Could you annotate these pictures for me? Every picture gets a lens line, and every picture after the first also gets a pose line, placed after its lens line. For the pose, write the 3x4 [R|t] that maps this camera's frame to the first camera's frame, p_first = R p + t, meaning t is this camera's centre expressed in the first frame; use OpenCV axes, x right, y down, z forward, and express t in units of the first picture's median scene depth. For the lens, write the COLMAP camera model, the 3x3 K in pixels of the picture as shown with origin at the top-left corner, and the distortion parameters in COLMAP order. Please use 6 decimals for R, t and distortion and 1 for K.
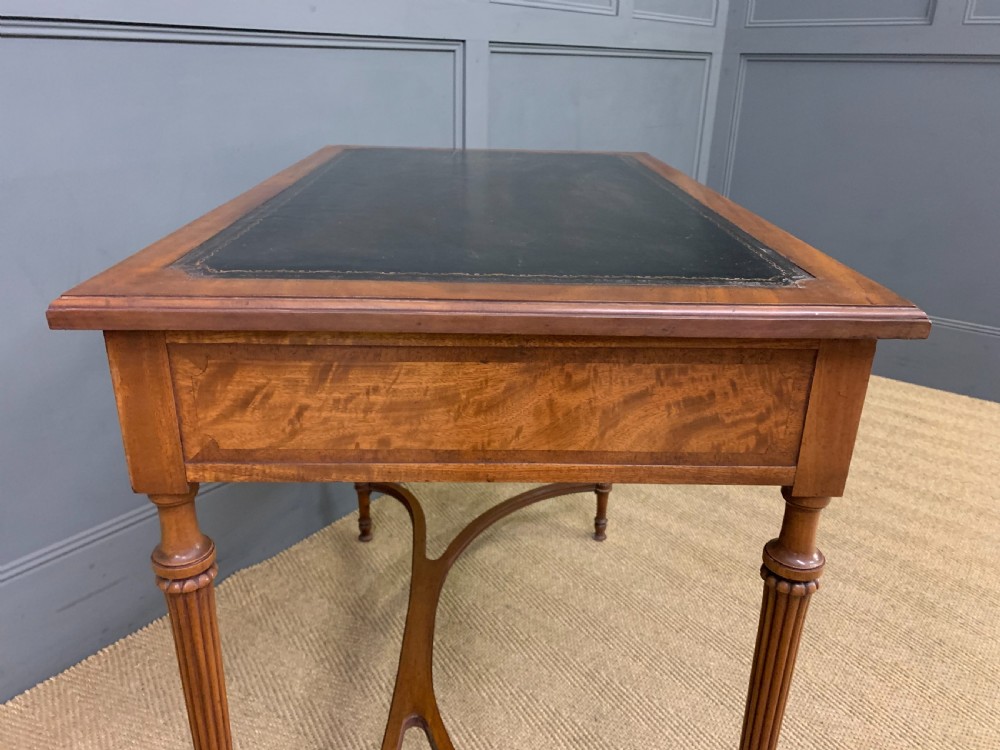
lens RADIAL K [[766.8, 0, 490.3], [0, 766.8, 378.5], [0, 0, 1]] dist [0.029158, -0.002912]
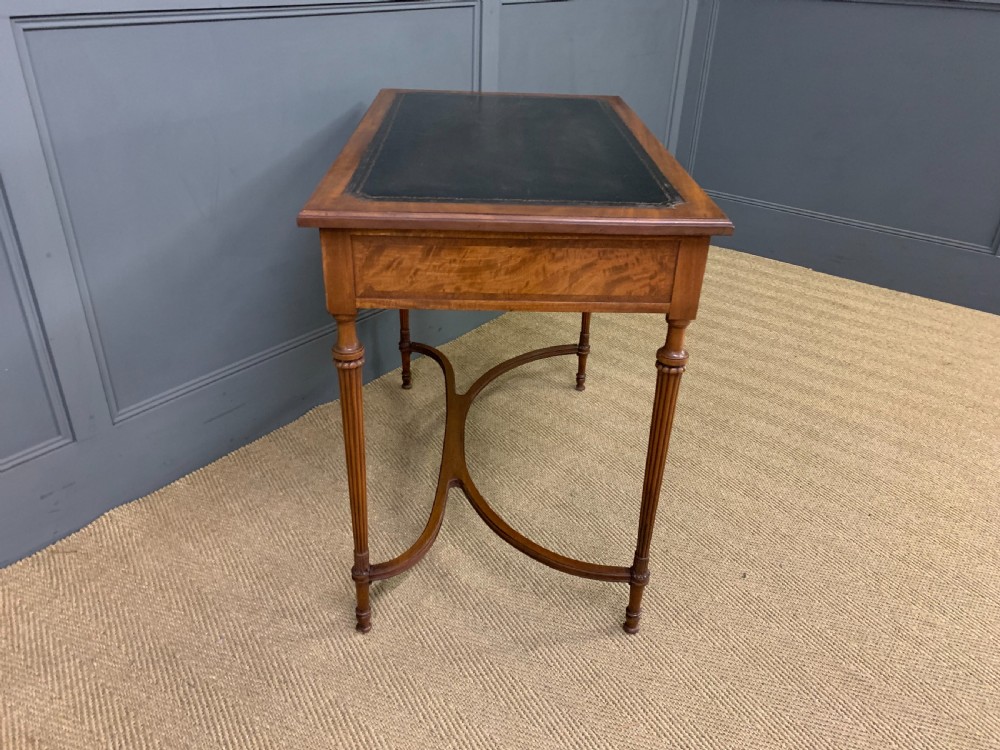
lens RADIAL K [[770.7, 0, 498.2], [0, 770.7, 374.1], [0, 0, 1]] dist [0.148245, -0.308644]
pose [[0.999841, 0.006209, 0.016688, -0.067417], [-0.008138, 0.992967, 0.118112, 0.066194], [-0.015837, -0.118229, 0.992860, -0.965416]]
